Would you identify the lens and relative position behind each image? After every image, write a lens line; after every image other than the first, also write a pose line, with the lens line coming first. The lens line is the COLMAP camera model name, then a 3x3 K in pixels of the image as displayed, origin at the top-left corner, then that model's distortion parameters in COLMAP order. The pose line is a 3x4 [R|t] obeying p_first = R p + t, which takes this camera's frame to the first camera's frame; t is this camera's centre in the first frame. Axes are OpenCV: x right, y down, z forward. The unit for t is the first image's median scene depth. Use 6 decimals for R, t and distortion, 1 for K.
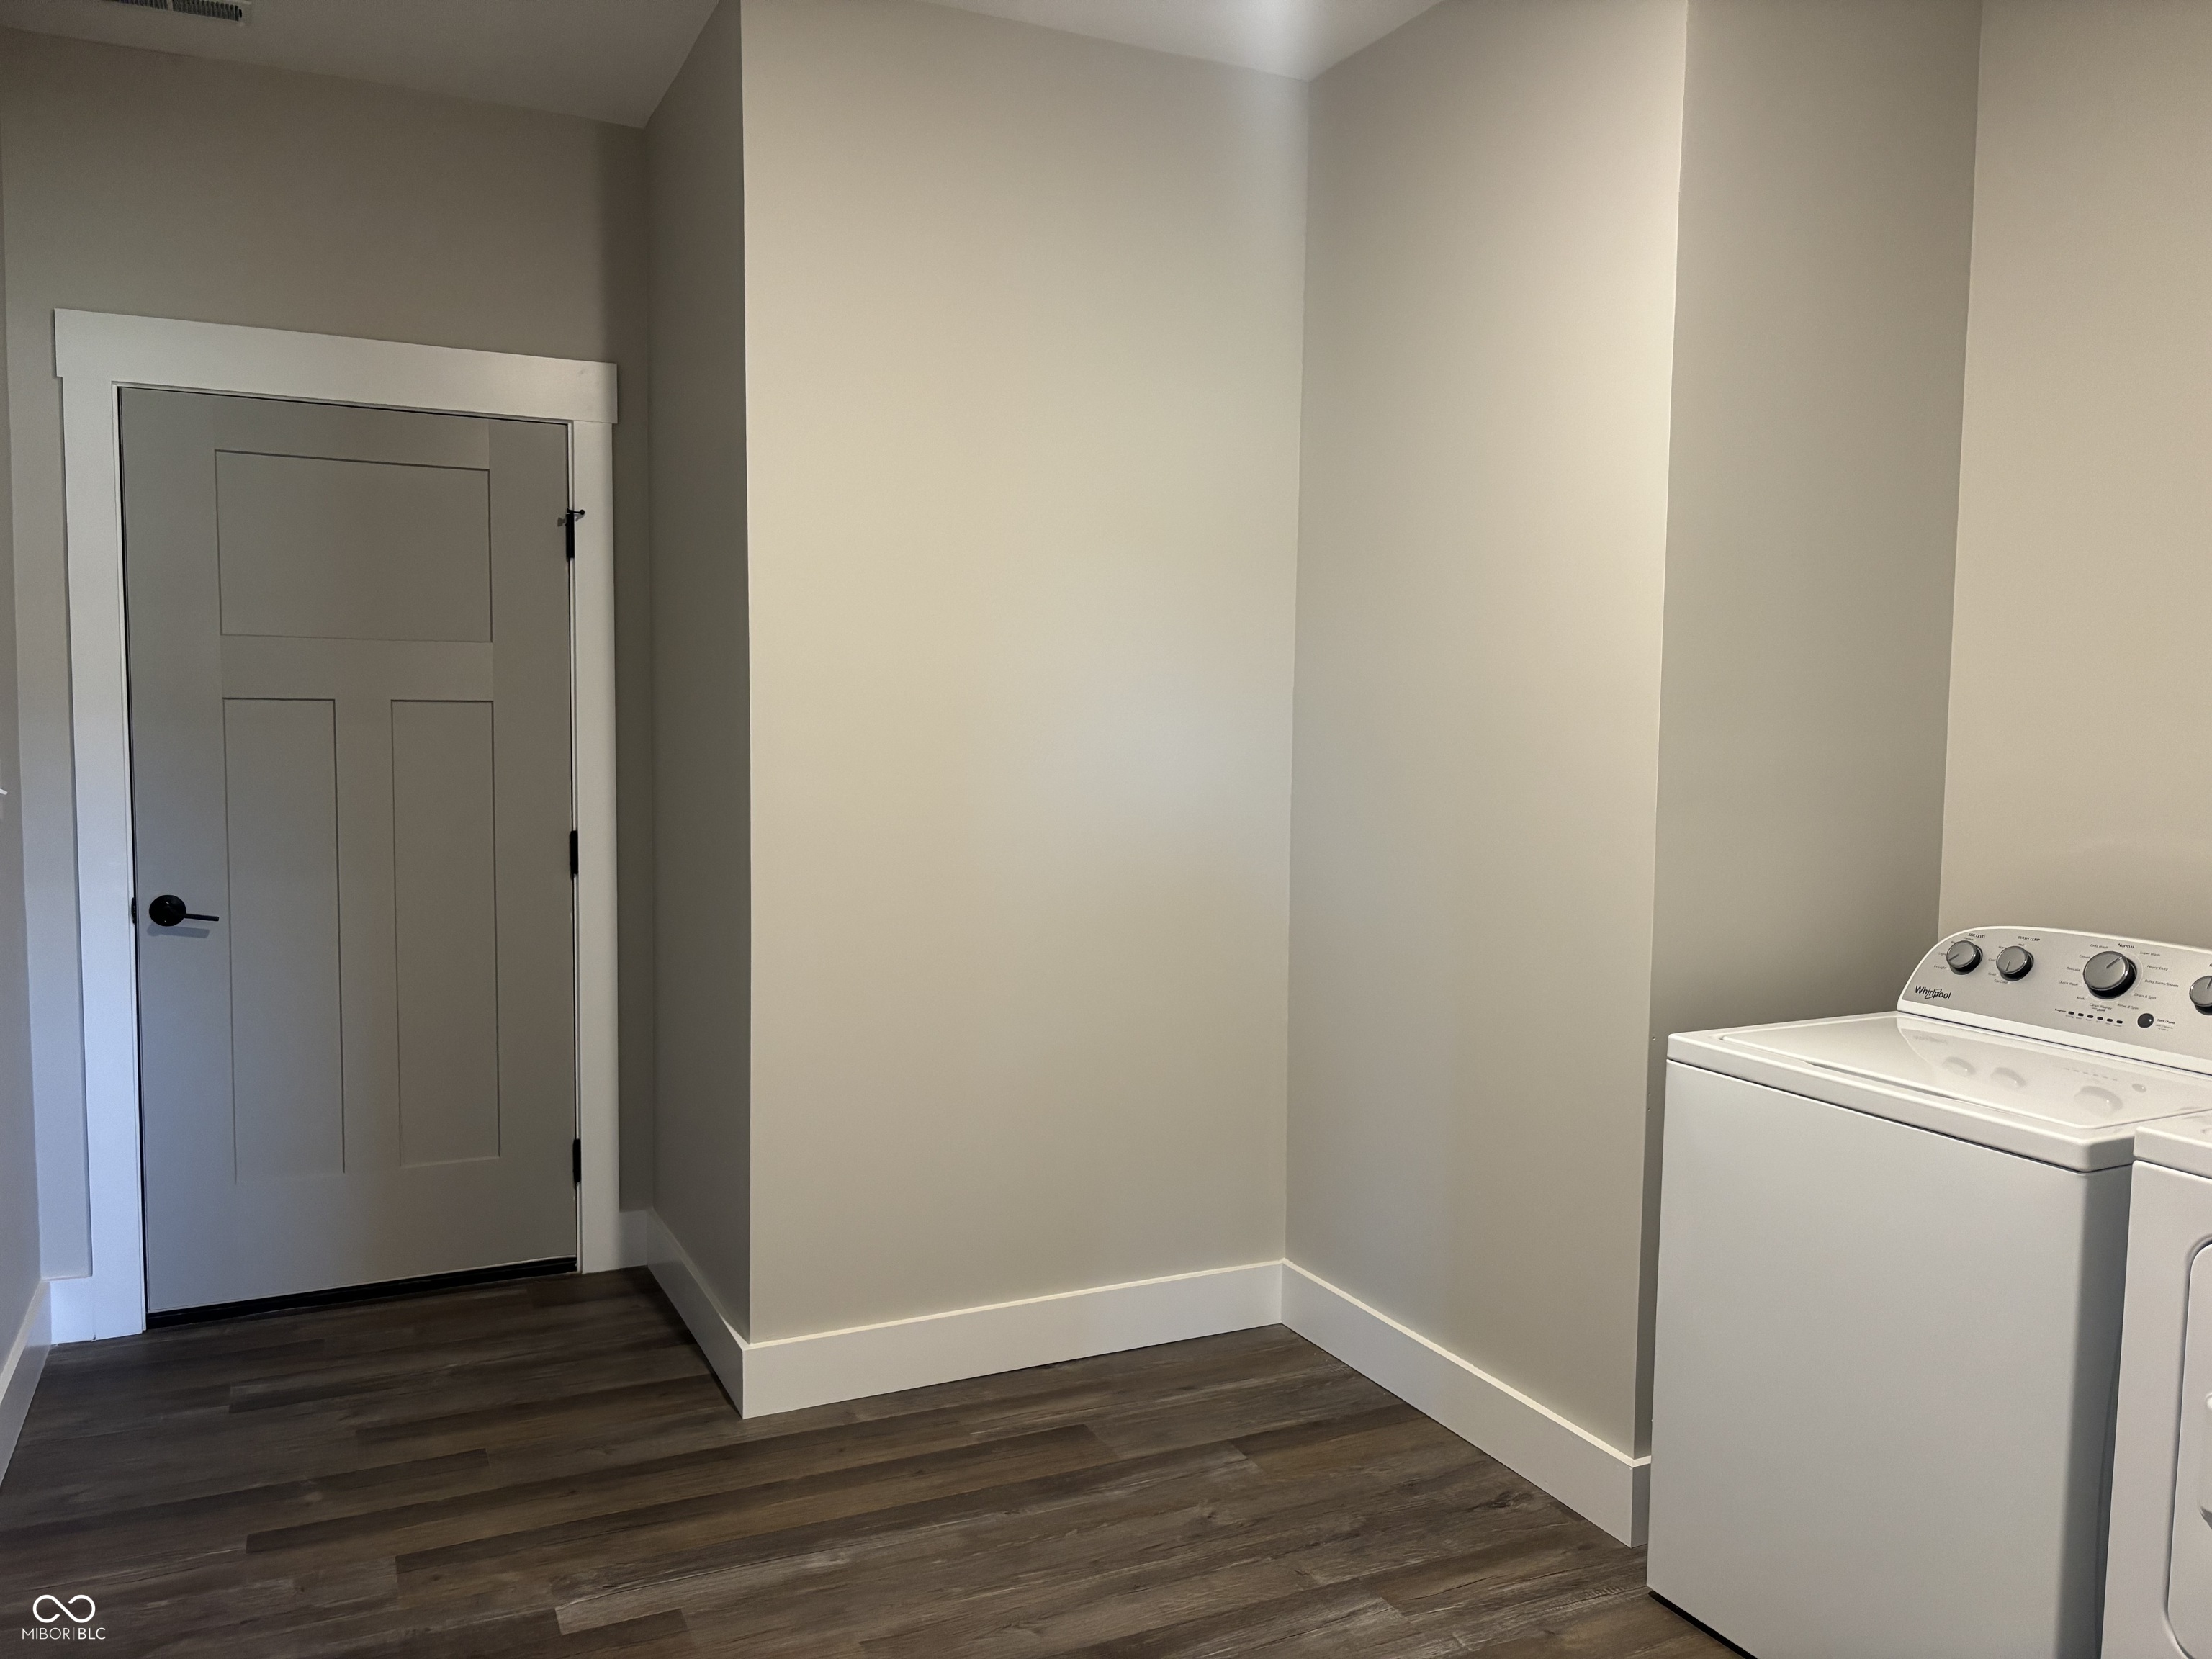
lens RADIAL K [[1688.3, 0, 1107.5], [0, 1688.3, 833.6], [0, 0, 1]] dist [0.037120, -0.040968]
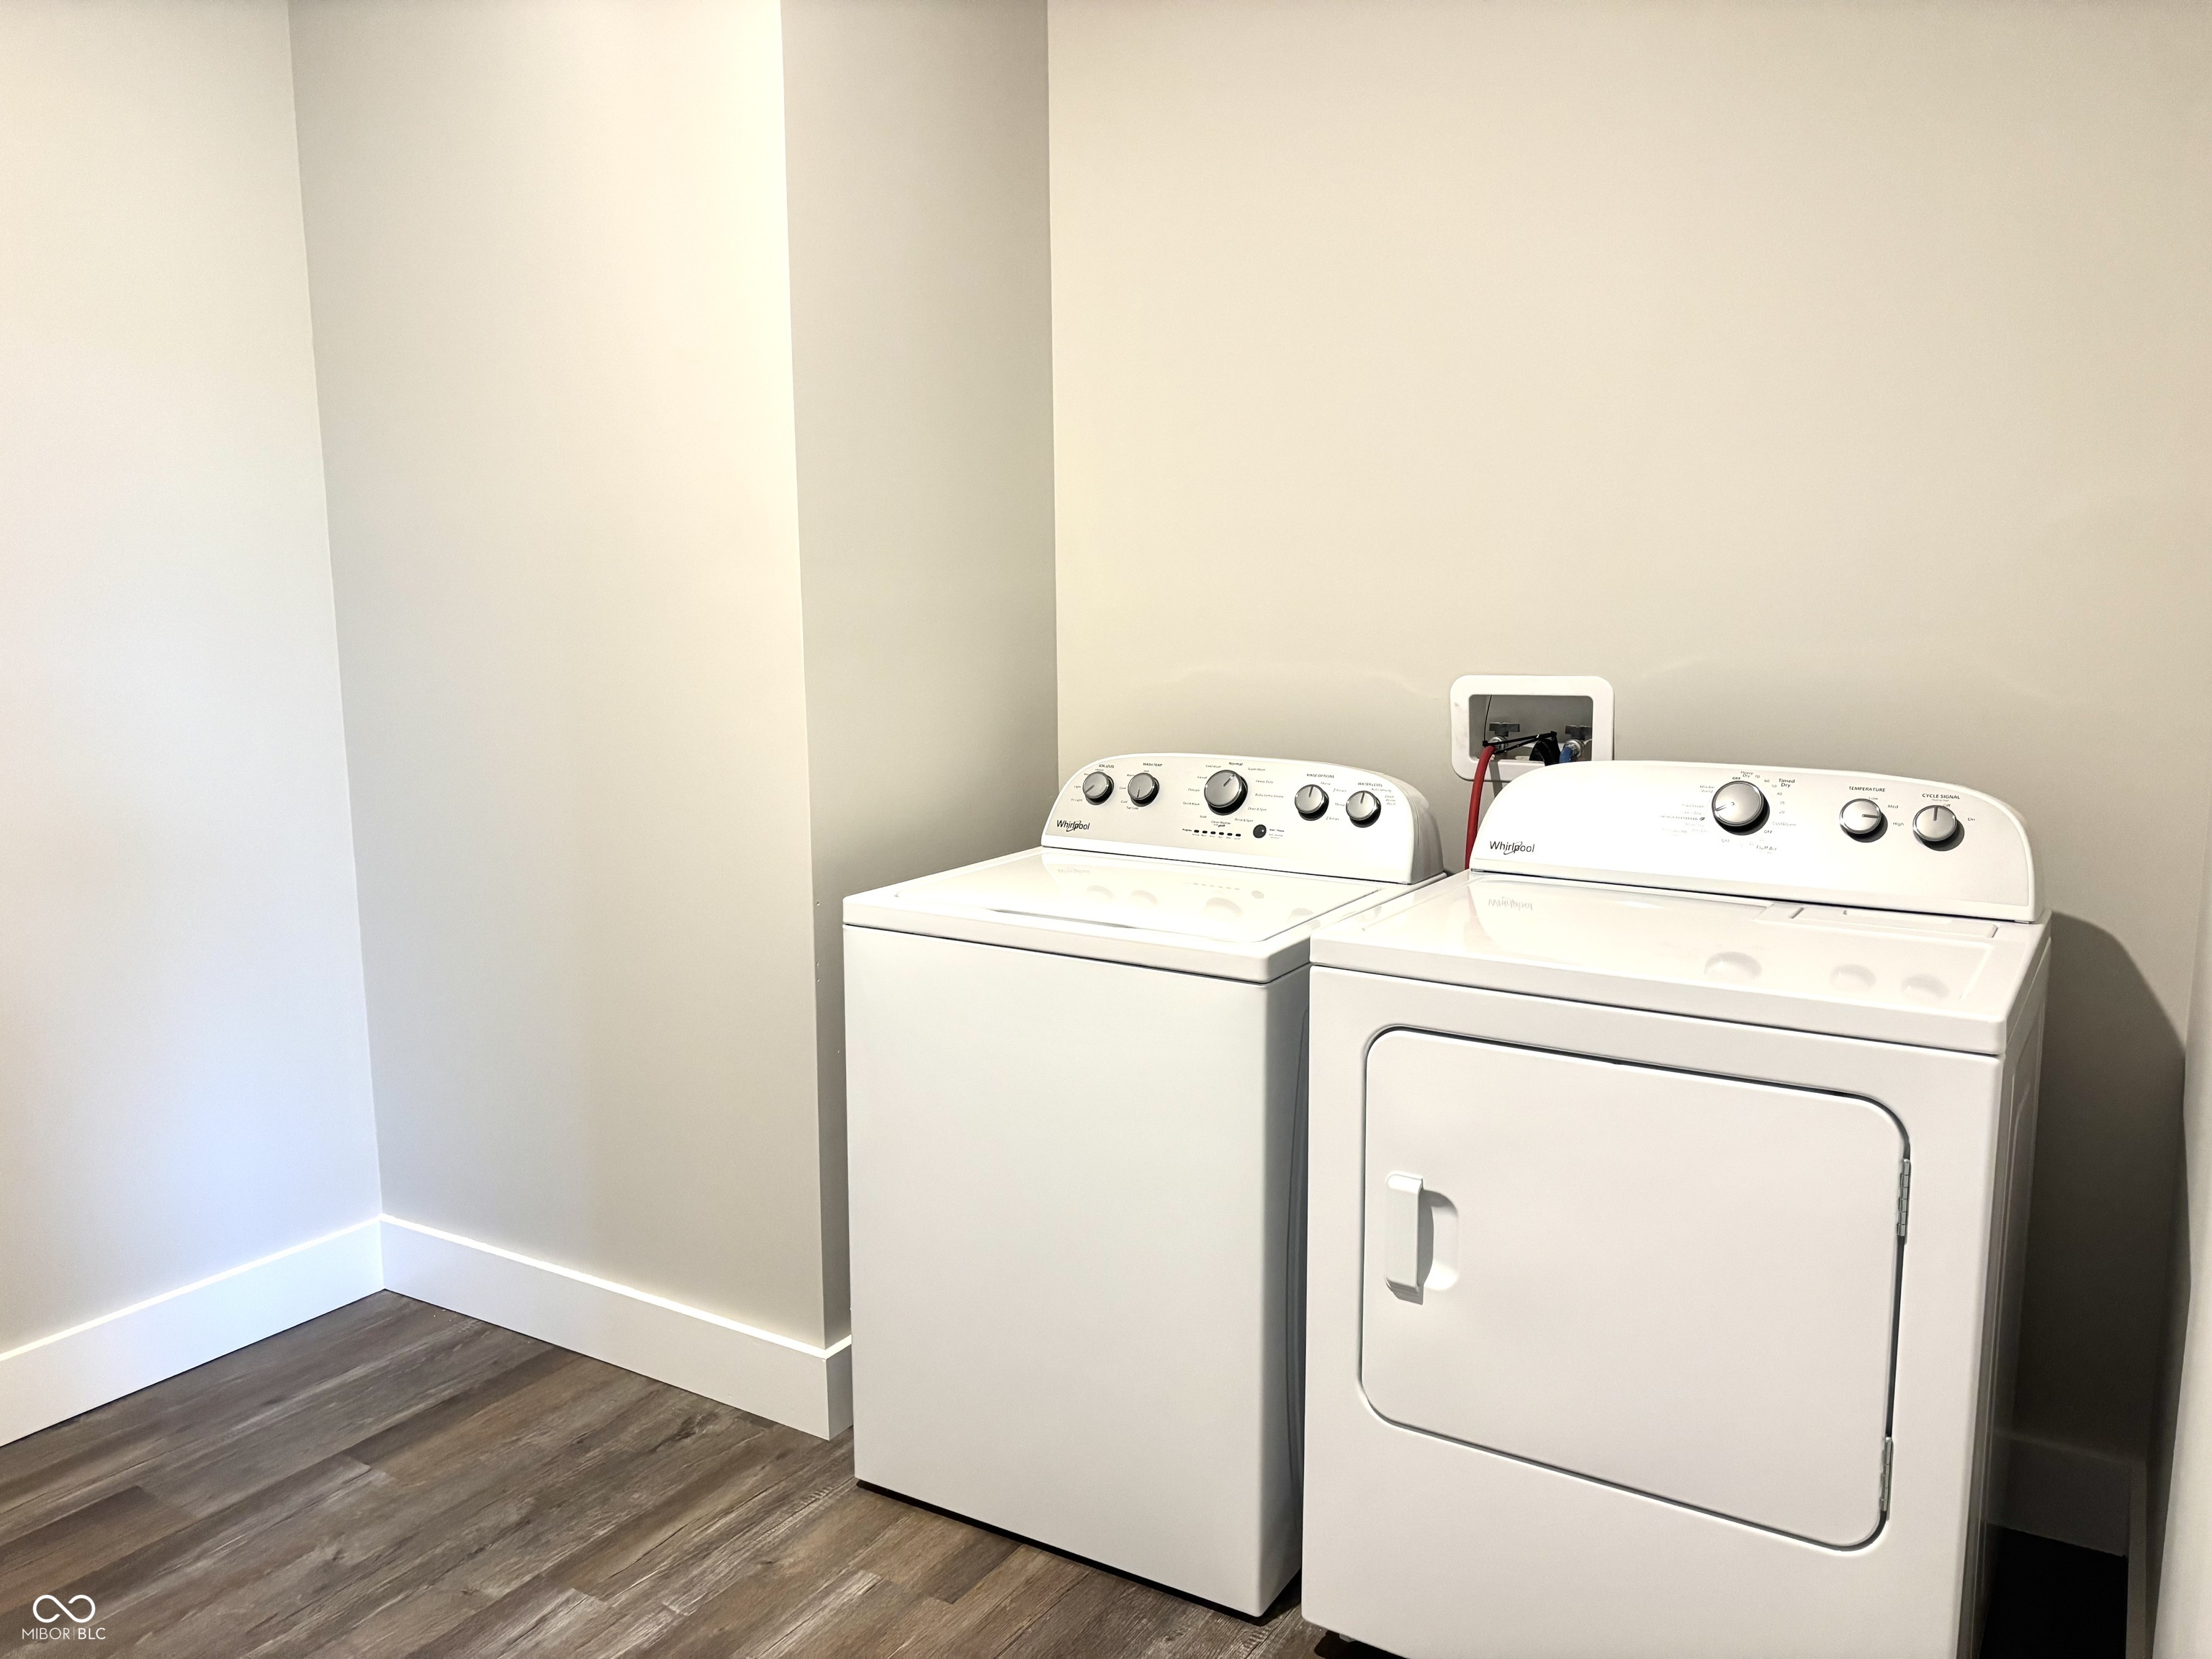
lens RADIAL K [[1688.3, 0, 1140.8], [0, 1688.3, 772.8], [0, 0, 1]] dist [0.037120, -0.040968]
pose [[0.835678, -0.085175, 0.542576, -0.029117], [0.059457, 0.996125, 0.064800, -0.001333], [-0.545993, -0.021892, 0.837504, 0.121845]]
